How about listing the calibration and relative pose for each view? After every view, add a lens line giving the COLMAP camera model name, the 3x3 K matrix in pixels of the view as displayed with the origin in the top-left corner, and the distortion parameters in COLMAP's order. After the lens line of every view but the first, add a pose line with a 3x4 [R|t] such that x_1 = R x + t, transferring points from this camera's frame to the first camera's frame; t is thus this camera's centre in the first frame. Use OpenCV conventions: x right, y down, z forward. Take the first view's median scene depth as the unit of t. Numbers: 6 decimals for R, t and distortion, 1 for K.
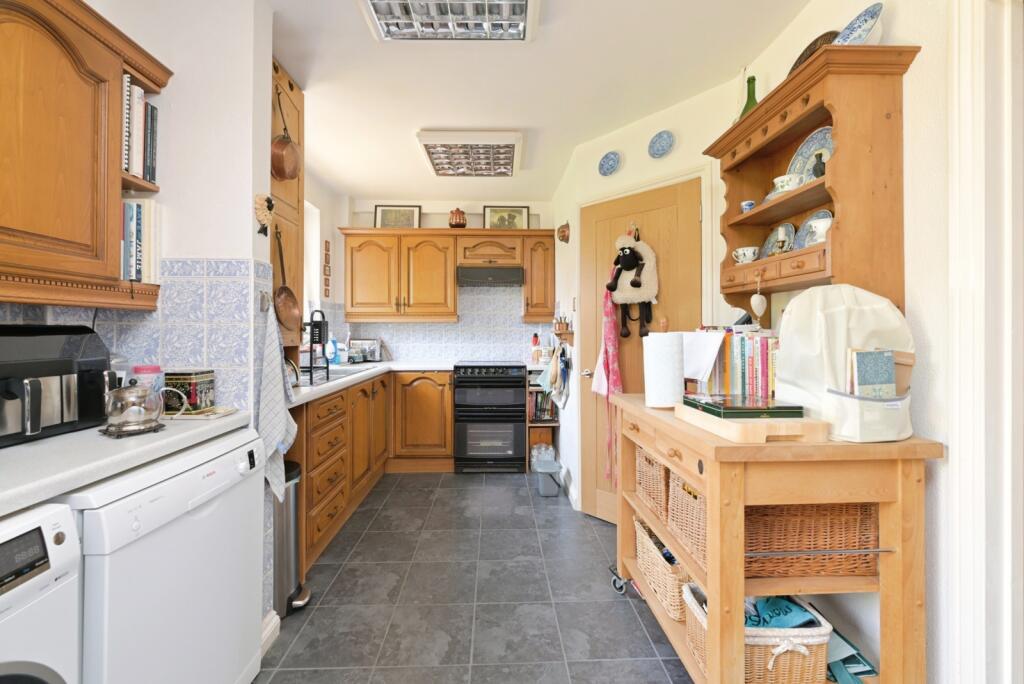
lens RADIAL K [[423.3, 0, 509.4], [0, 423.3, 333.3], [0, 0, 1]] dist [-0.000325, -0.000089]
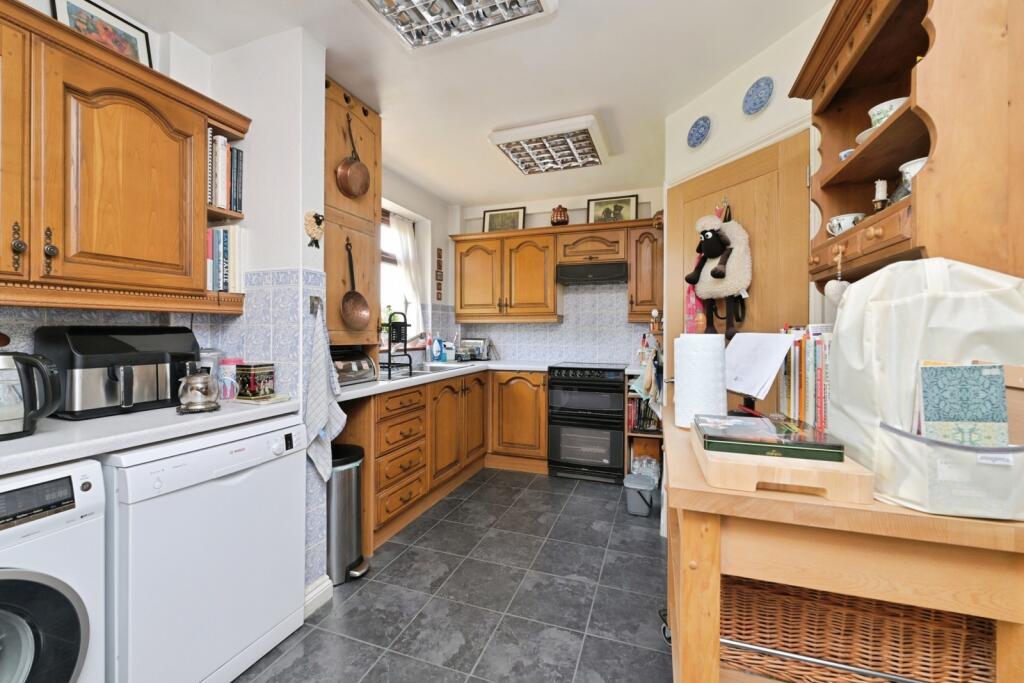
lens RADIAL K [[420.7, 0, 512.2], [0, 420.7, 337.1], [0, 0, 1]] dist [-0.000367, 0.000144]
pose [[0.926913, 0.007047, -0.375211, 0.253029], [-0.003726, 0.999947, 0.009575, -0.001269], [0.375259, -0.007477, 0.926890, 0.105288]]
